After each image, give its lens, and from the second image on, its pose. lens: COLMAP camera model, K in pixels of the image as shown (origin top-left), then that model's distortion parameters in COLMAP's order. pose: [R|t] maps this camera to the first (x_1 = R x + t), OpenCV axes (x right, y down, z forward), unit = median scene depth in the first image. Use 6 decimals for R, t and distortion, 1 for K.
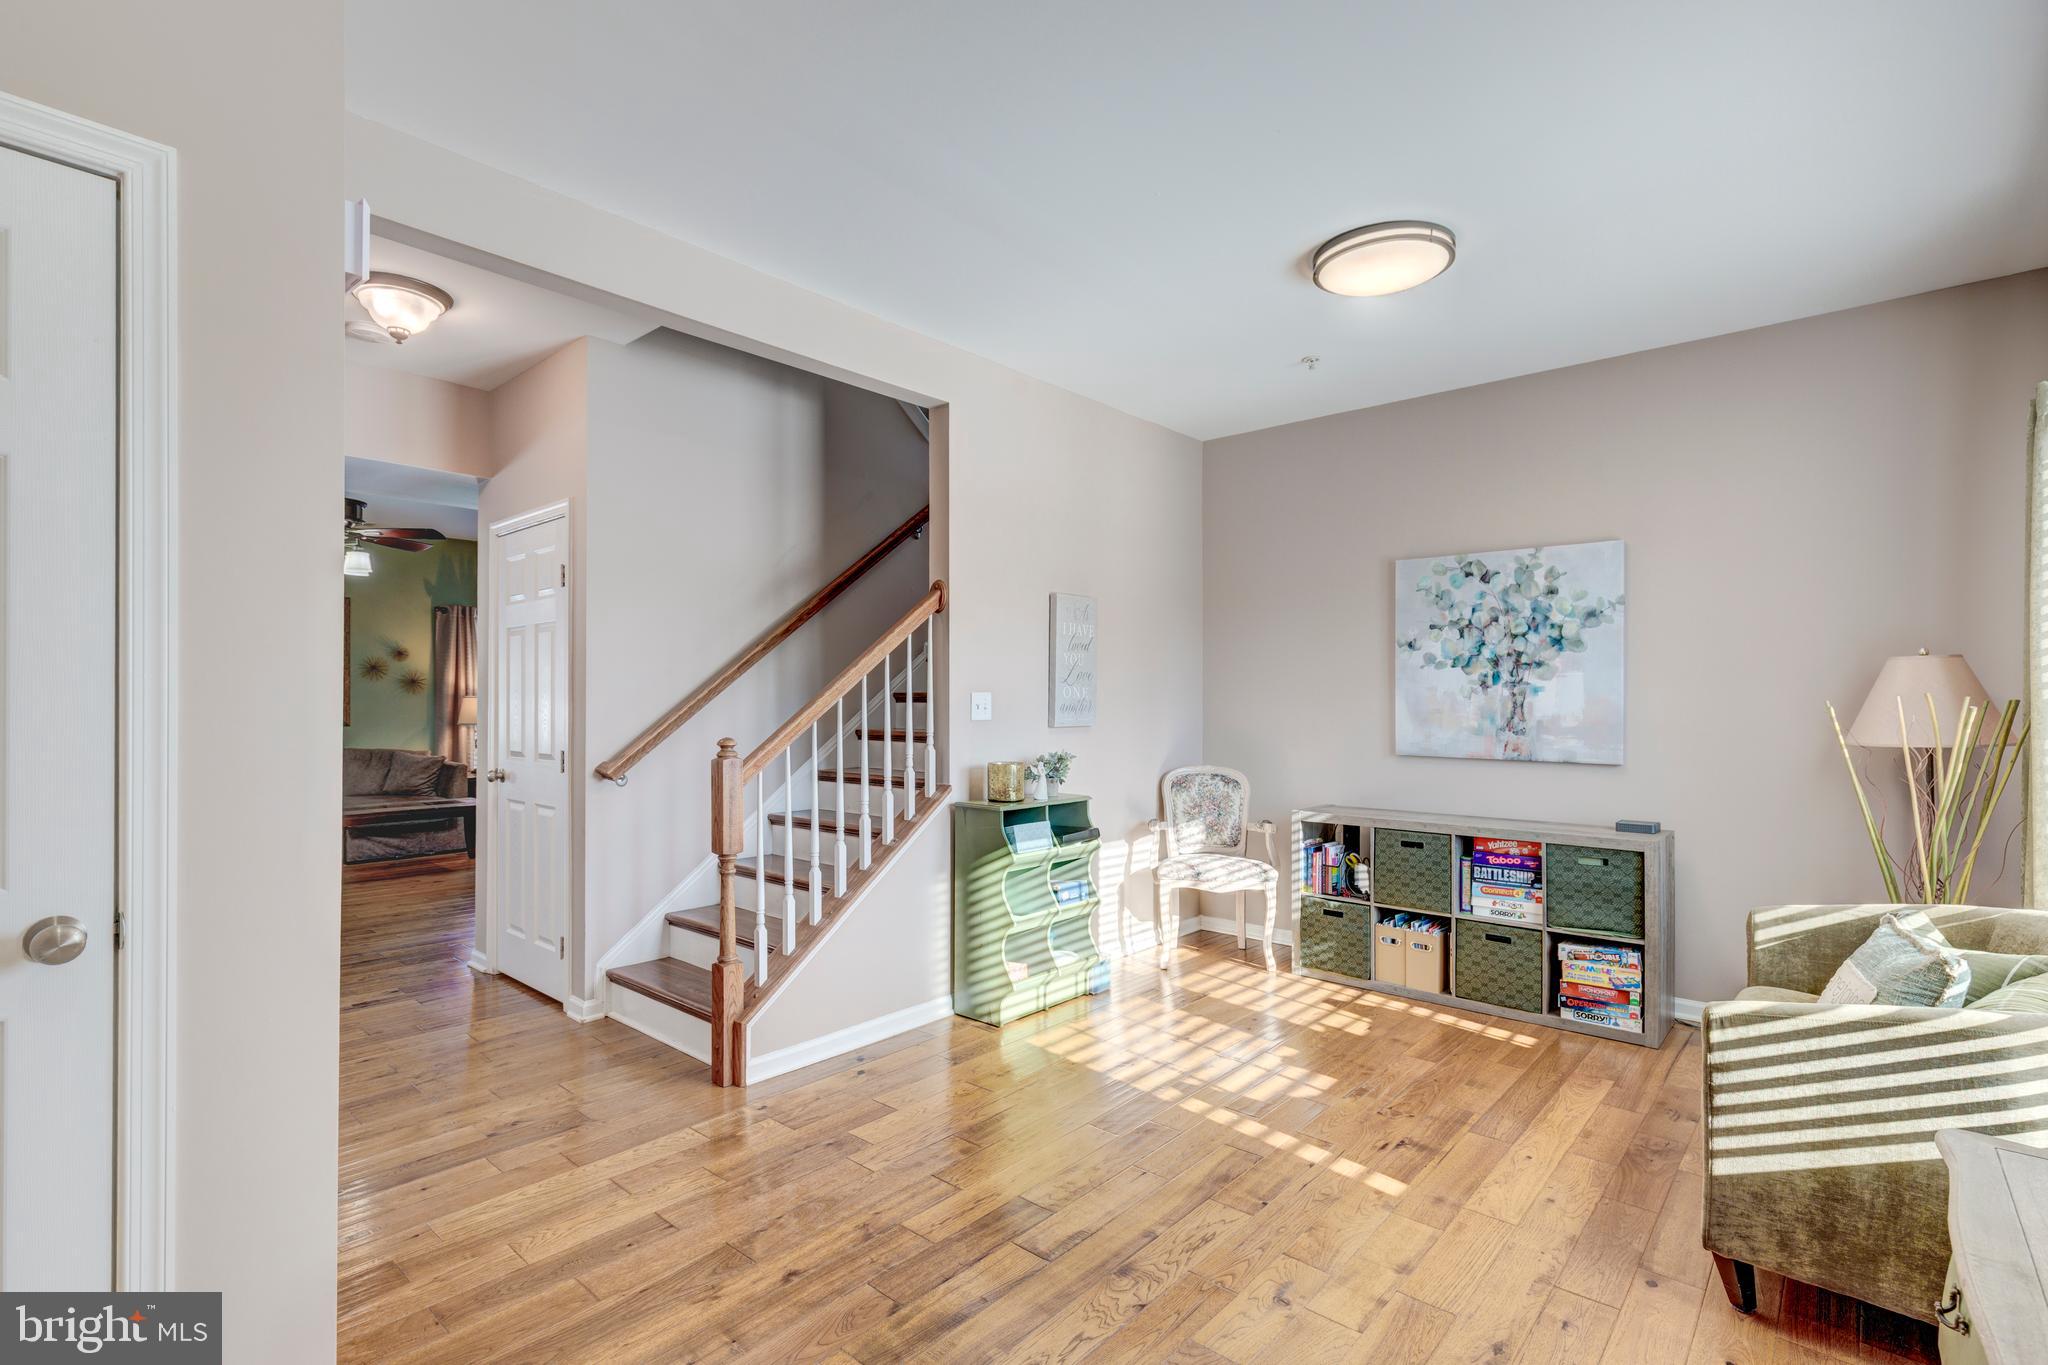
lens RADIAL K [[957.2, 0, 1031.4], [0, 957.2, 696.3], [0, 0, 1]] dist [0.008813, -0.001672]
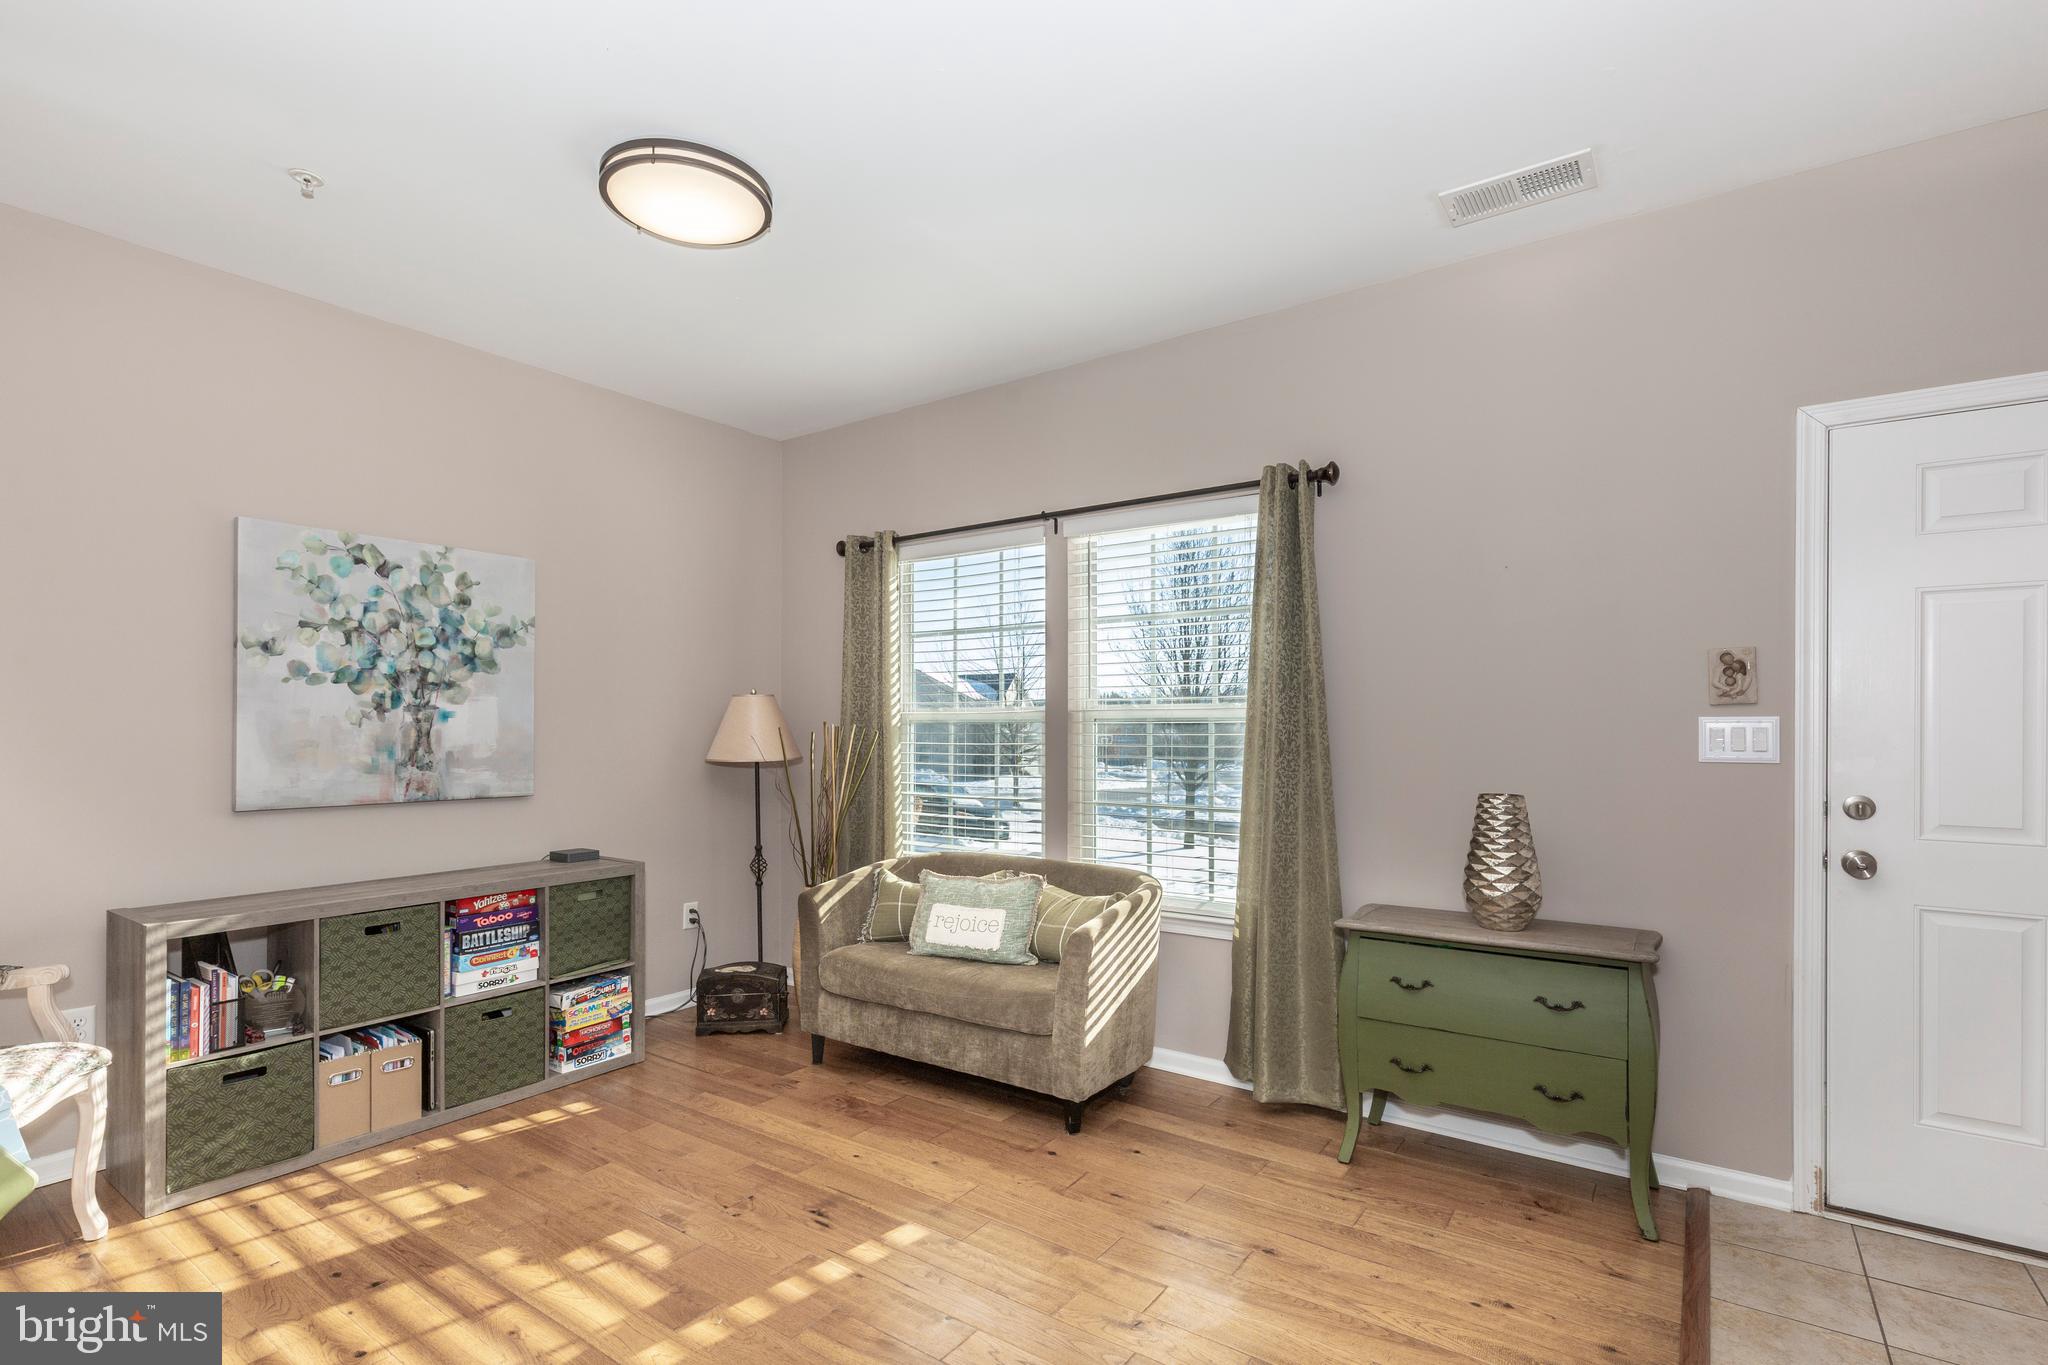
lens RADIAL K [[957.2, 0, 987.2], [0, 957.2, 727.2], [0, 0, 1]] dist [0.008813, -0.001672]
pose [[-0.081233, -0.002307, 0.996692, -0.353026], [-0.002515, 0.999995, 0.002110, 0.000705], [-0.996692, -0.002335, -0.081238, 0.599581]]
